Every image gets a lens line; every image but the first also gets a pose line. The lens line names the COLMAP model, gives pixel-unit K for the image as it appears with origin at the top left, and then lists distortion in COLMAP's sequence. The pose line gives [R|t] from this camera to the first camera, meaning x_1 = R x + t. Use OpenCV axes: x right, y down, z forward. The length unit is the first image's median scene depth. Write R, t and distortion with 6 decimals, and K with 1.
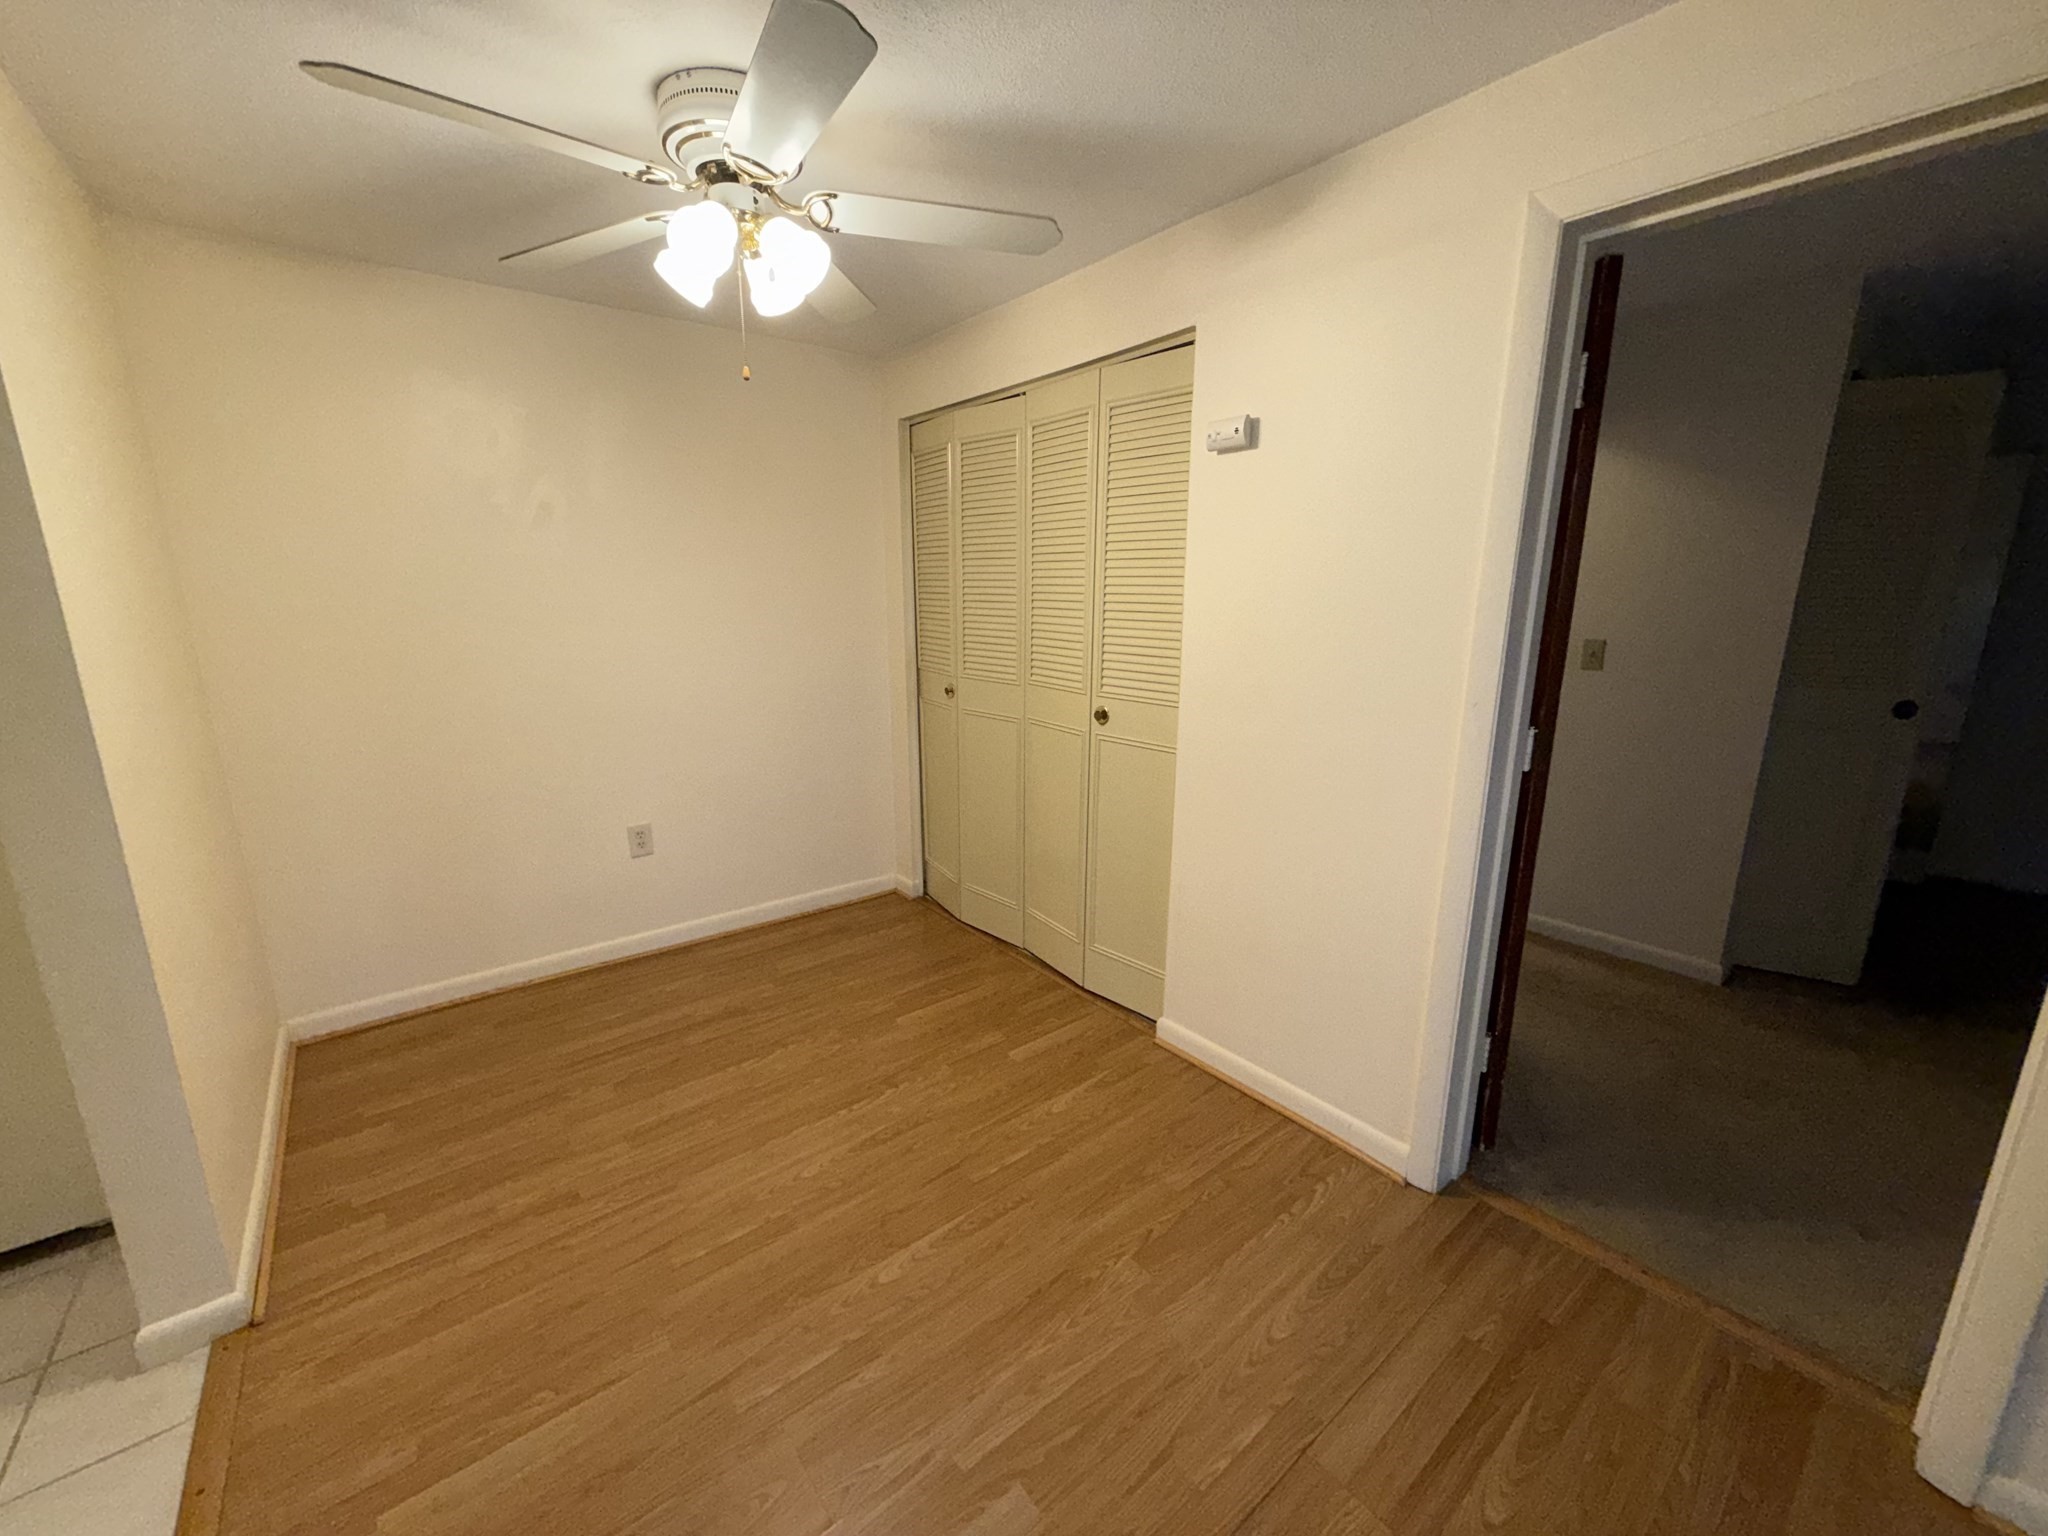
lens RADIAL K [[808.0, 0, 1024.9], [0, 808.0, 764.1], [0, 0, 1]] dist [-0.002098, 0.000652]
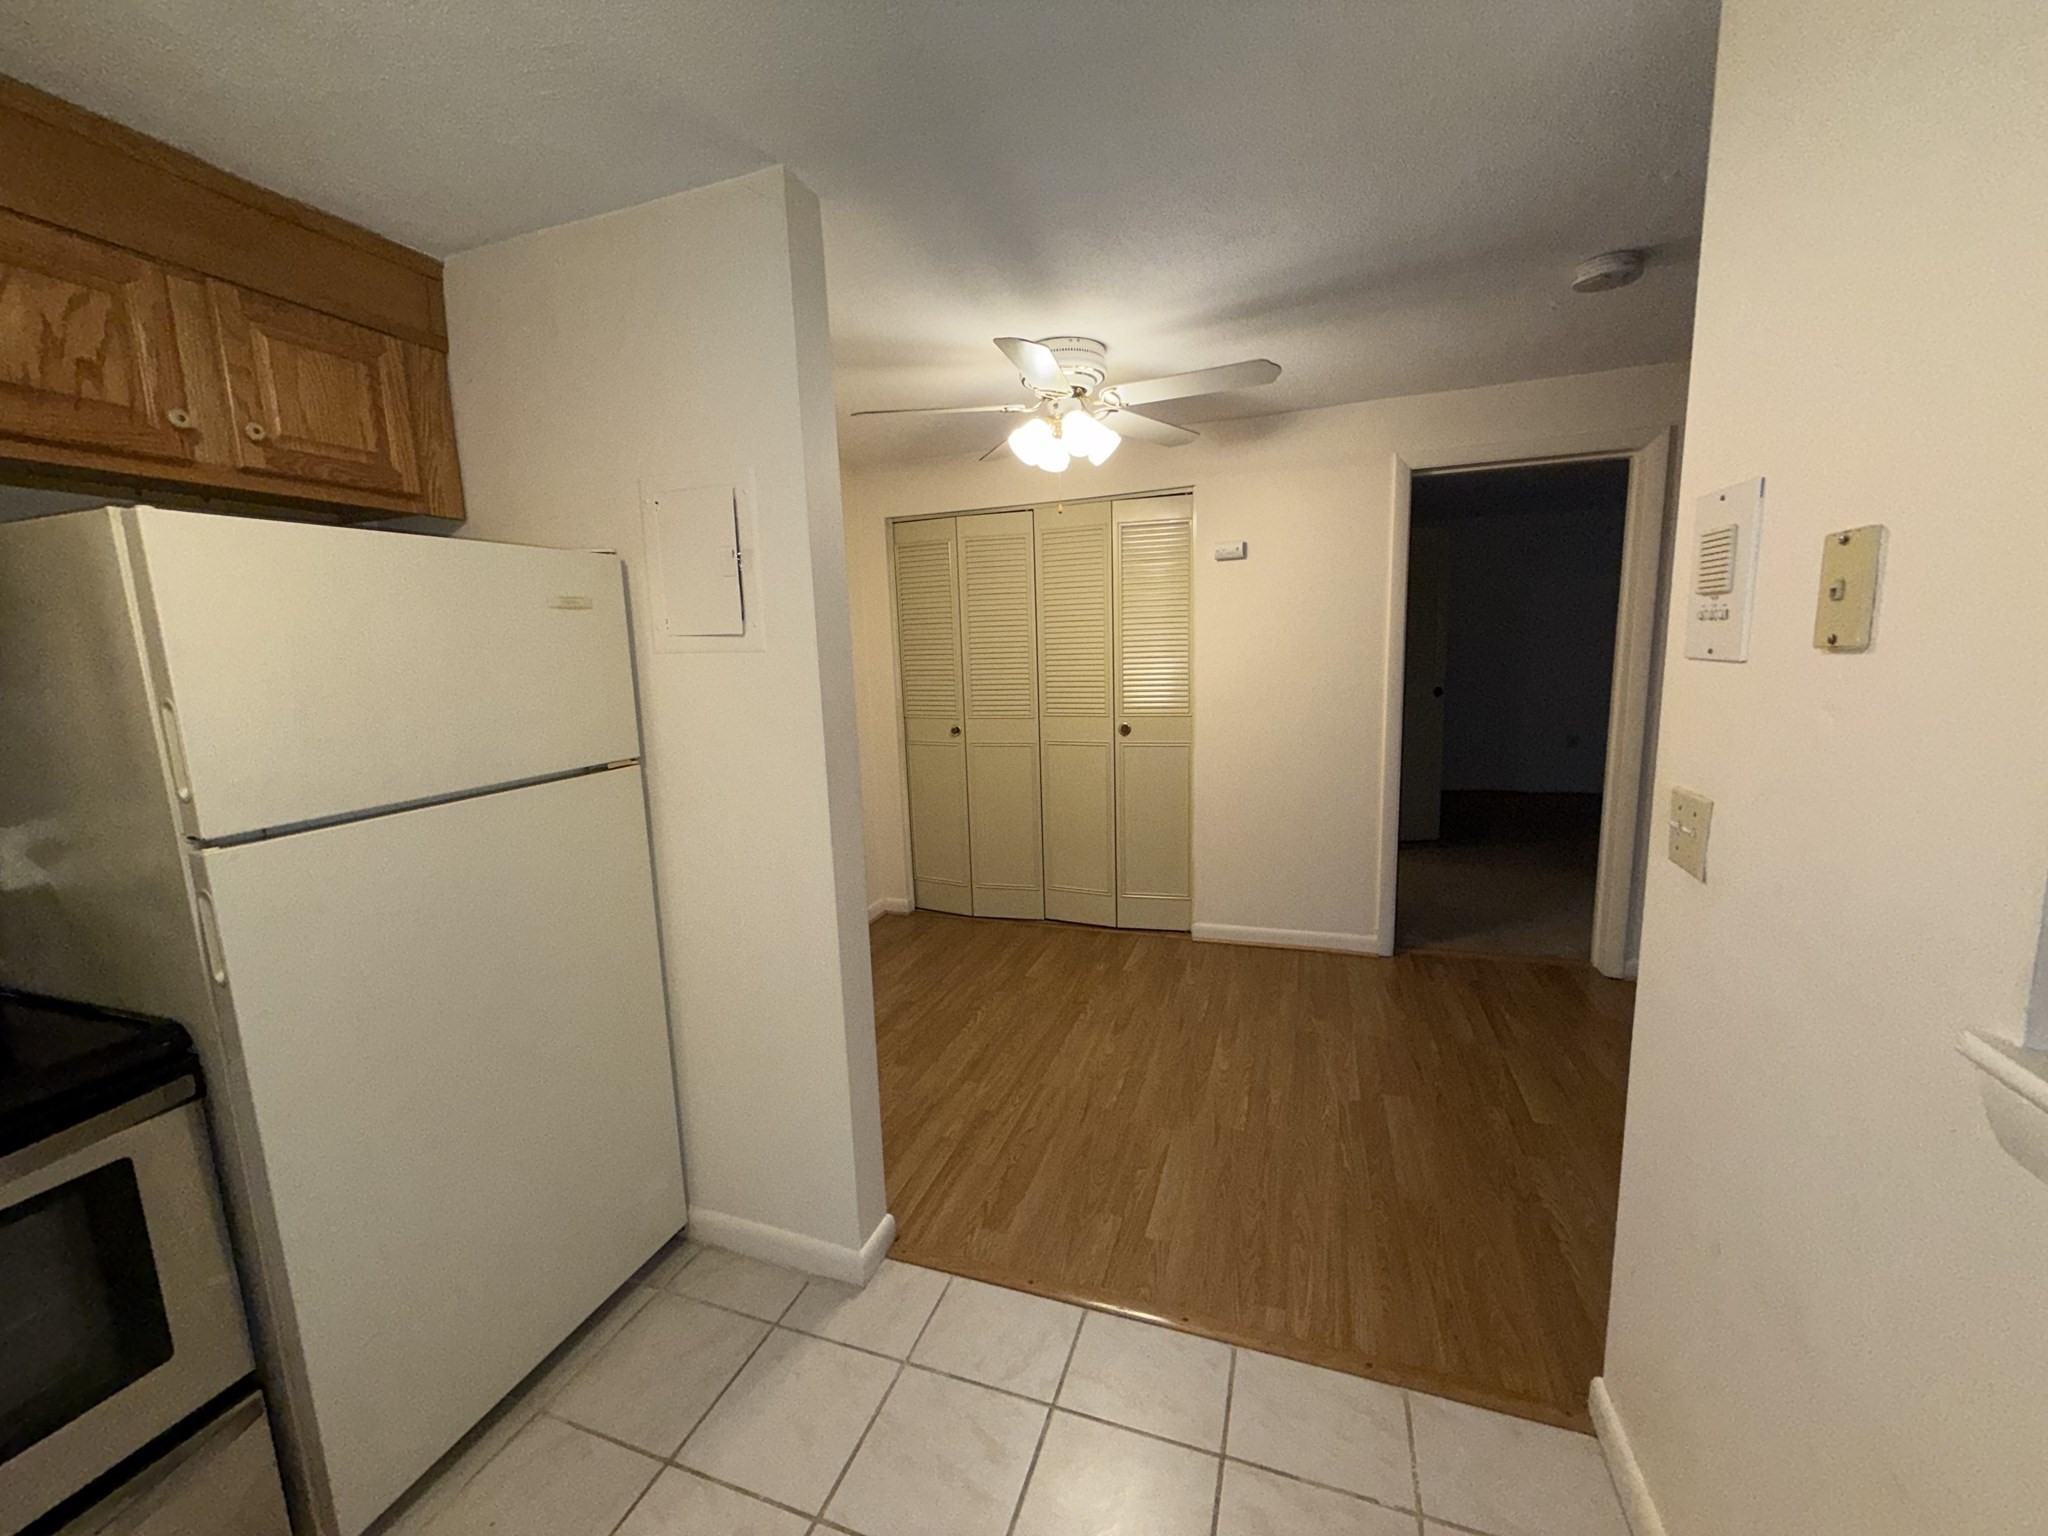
lens RADIAL K [[808.0, 0, 1013.3], [0, 808.0, 769.0], [0, 0, 1]] dist [-0.002098, 0.000652]
pose [[0.853294, -0.113924, 0.508832, -1.001104], [0.148614, 0.988501, -0.027903, 0.024913], [-0.499802, 0.099429, 0.860414, -0.180960]]
